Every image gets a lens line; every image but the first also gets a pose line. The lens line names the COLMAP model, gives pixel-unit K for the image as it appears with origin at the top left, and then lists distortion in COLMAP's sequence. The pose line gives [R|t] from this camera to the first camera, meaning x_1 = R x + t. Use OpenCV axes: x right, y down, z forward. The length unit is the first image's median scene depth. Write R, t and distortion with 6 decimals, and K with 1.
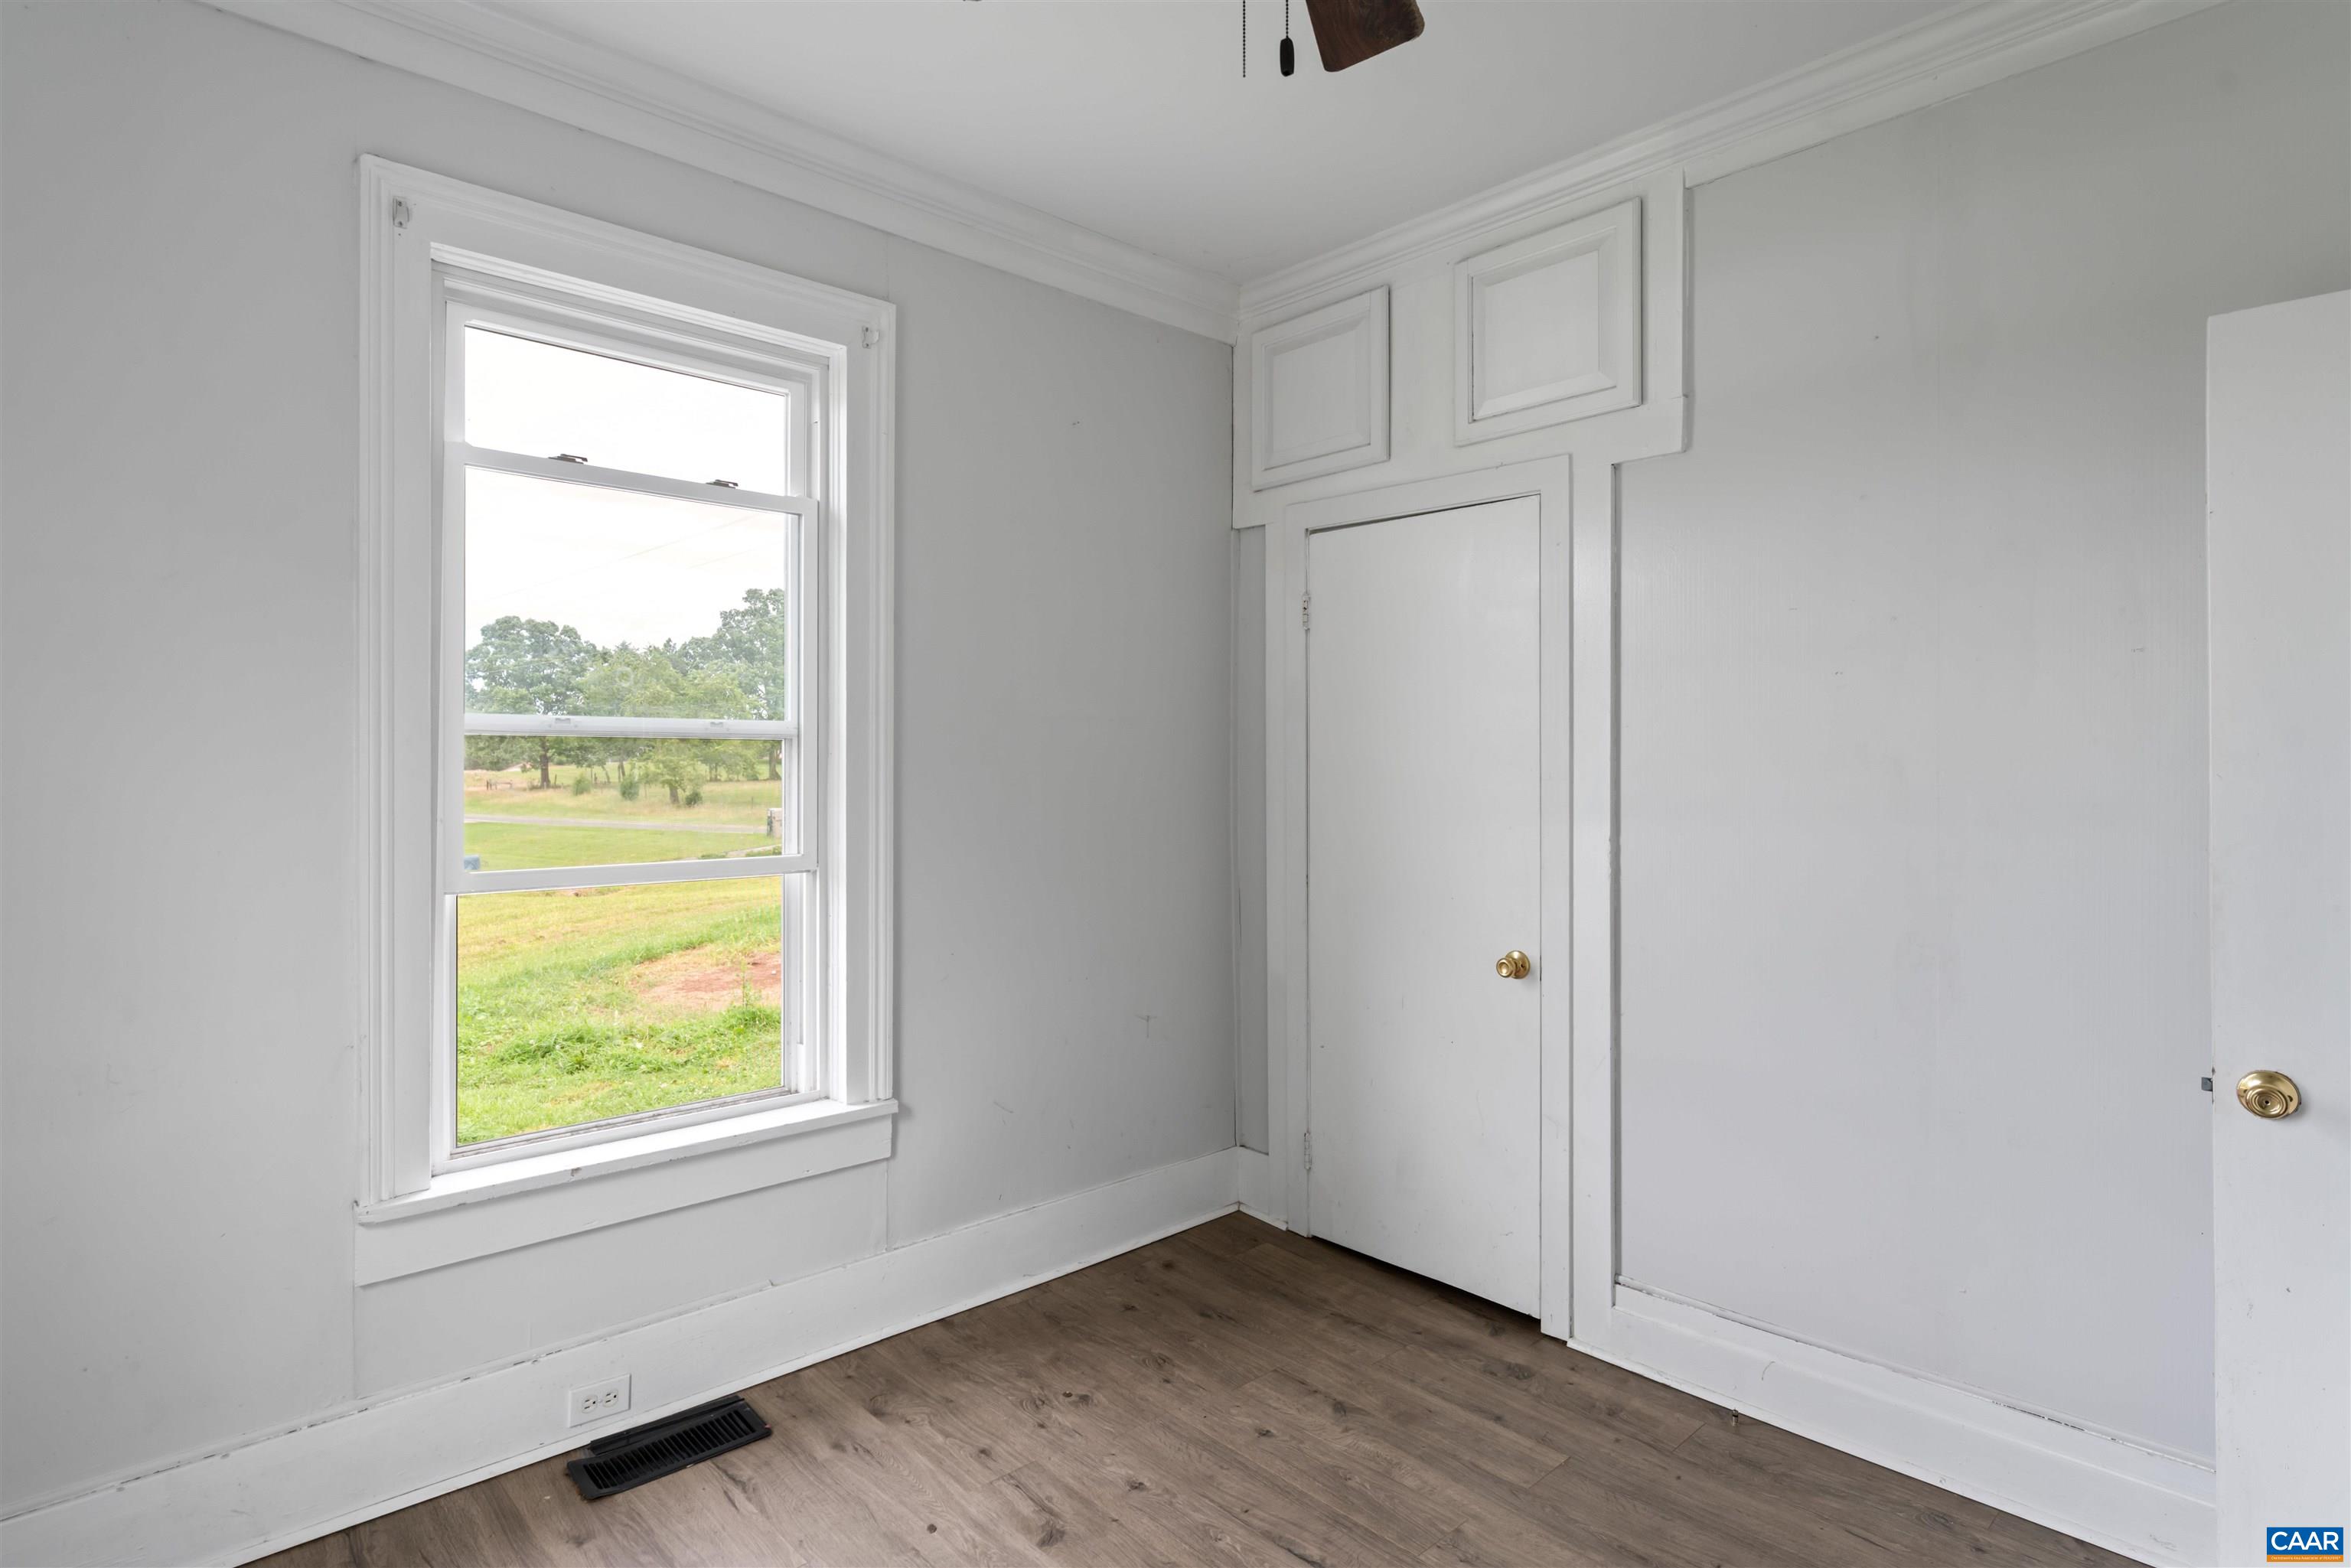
lens RADIAL K [[1231.1, 0, 1175.5], [0, 1231.1, 784.0], [0, 0, 1]] dist [0.001443, 0.000353]
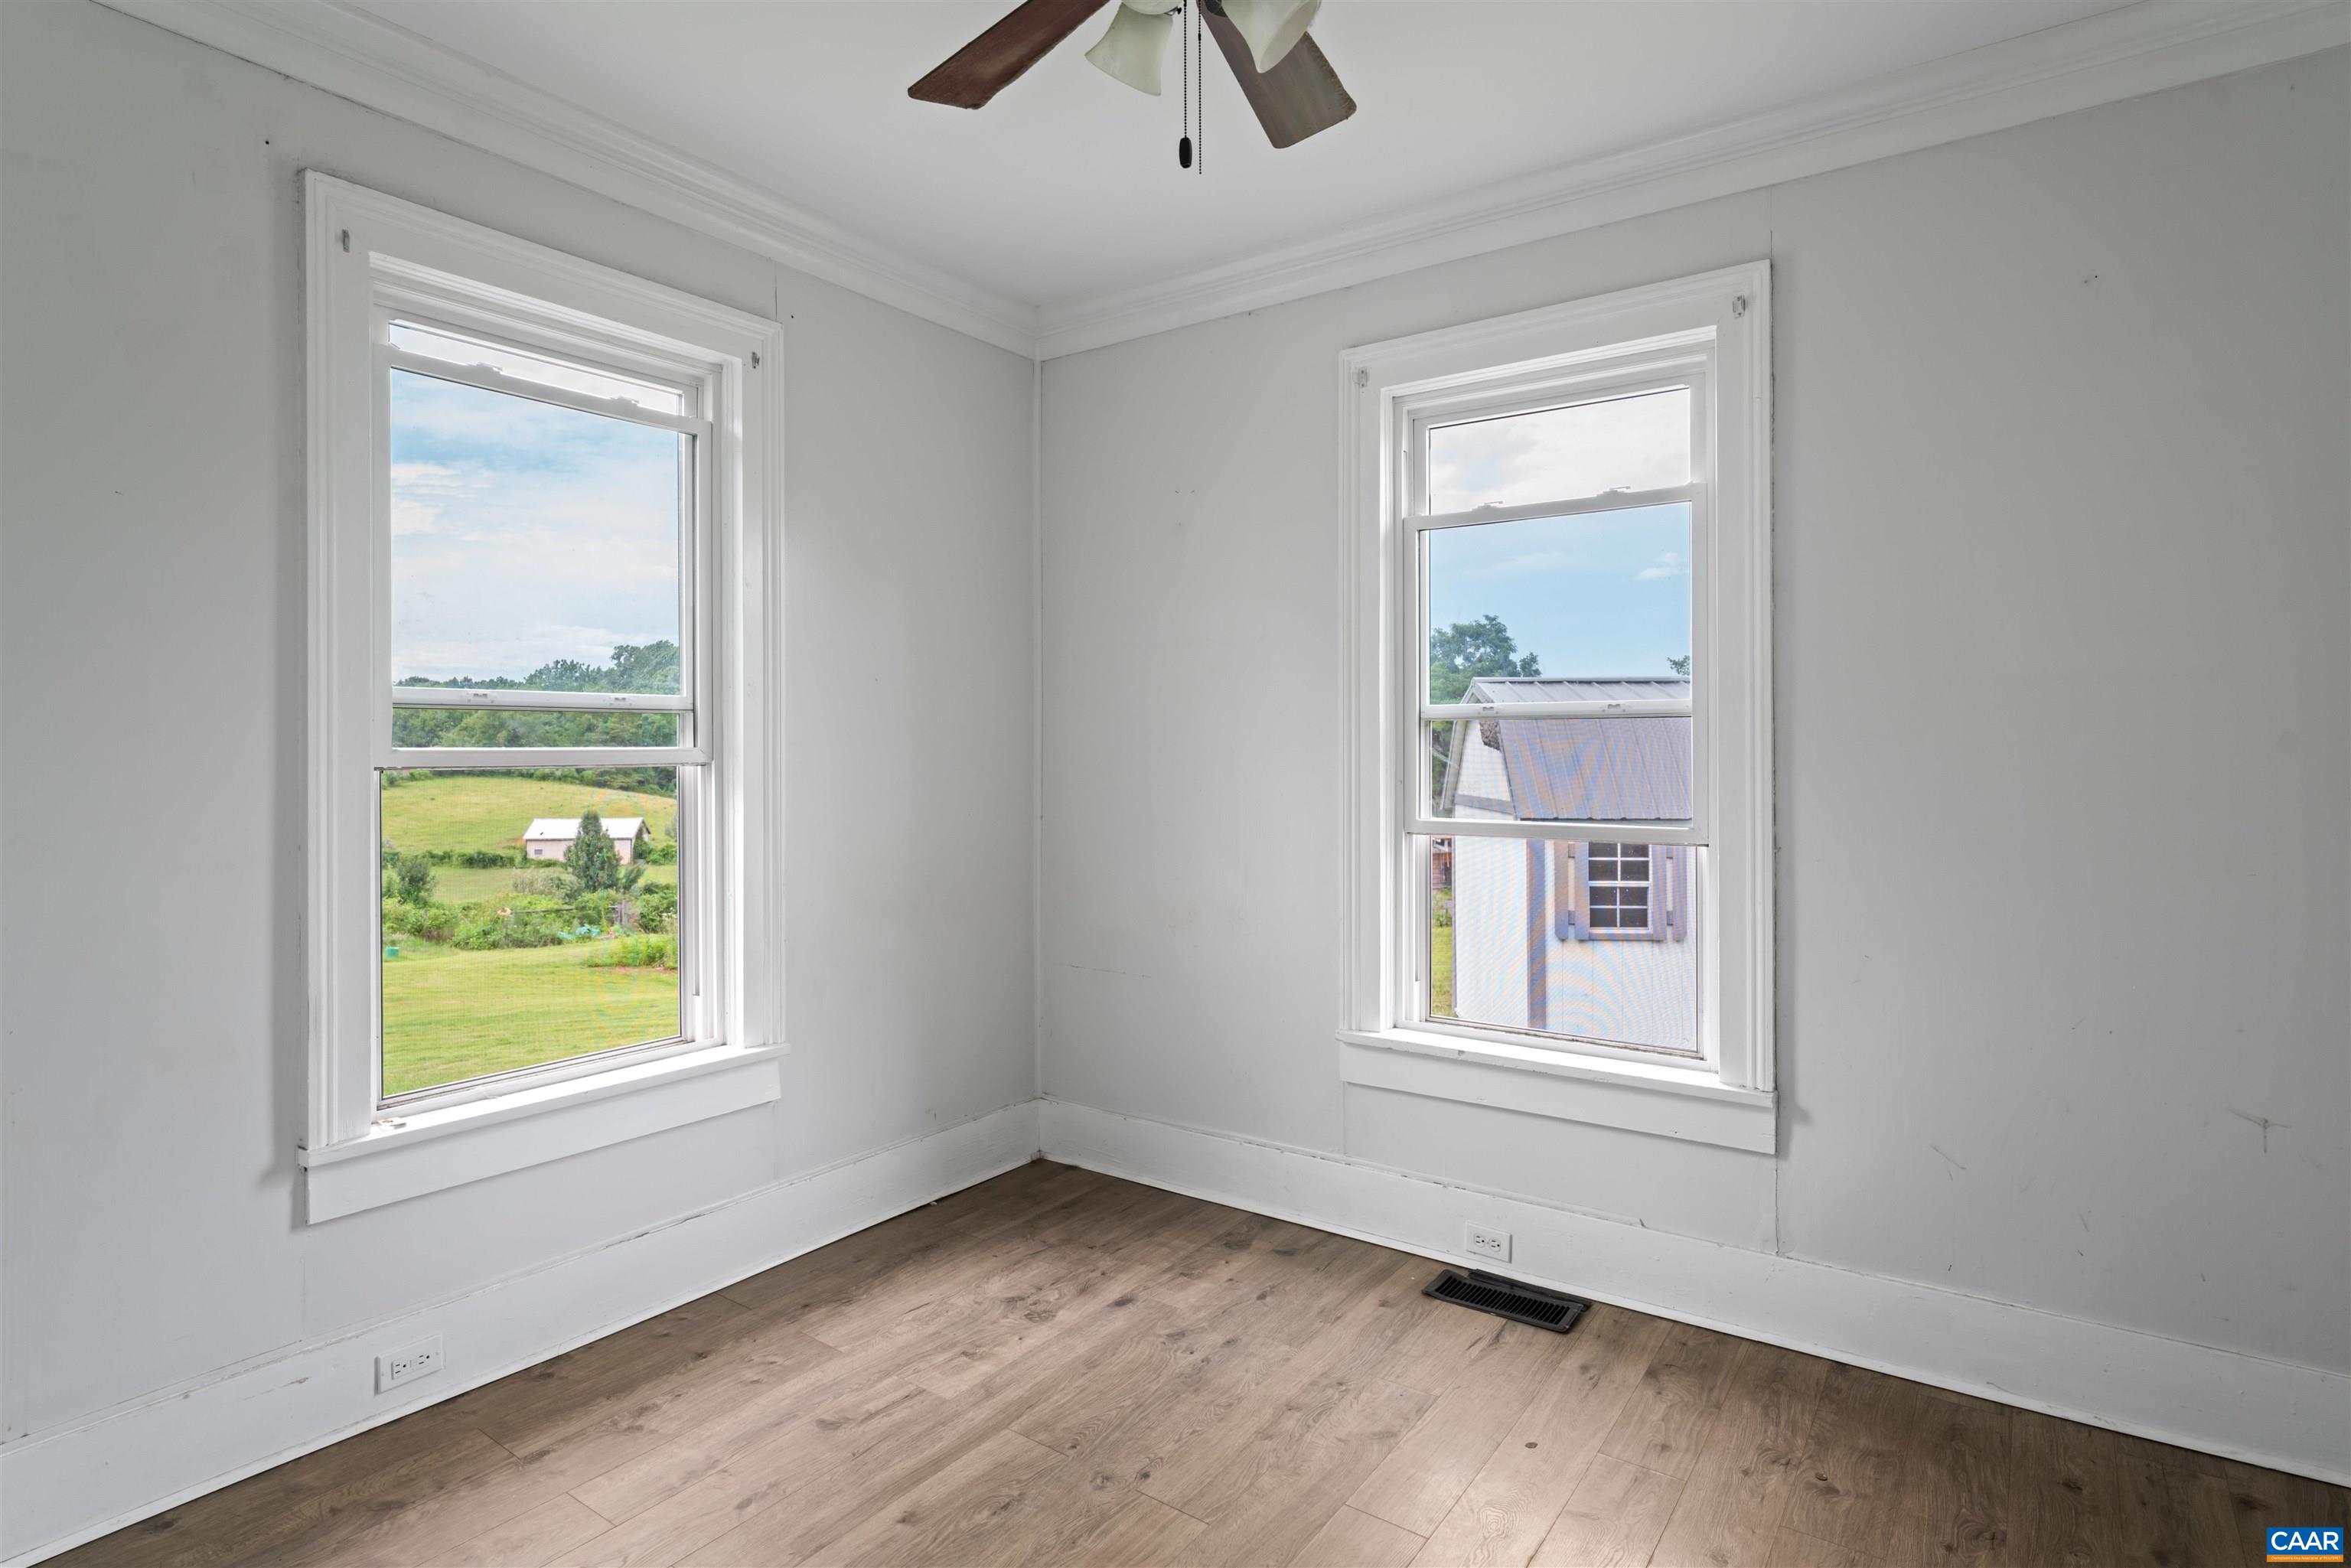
lens RADIAL K [[1239.6, 0, 1170.8], [0, 1239.6, 754.6], [0, 0, 1]] dist [0.000558, 0.000491]
pose [[0.205399, 0.000411, -0.978678, 0.675759], [-0.013090, 0.999912, -0.002327, 0.004016], [0.978591, 0.013289, 0.205387, 0.386241]]
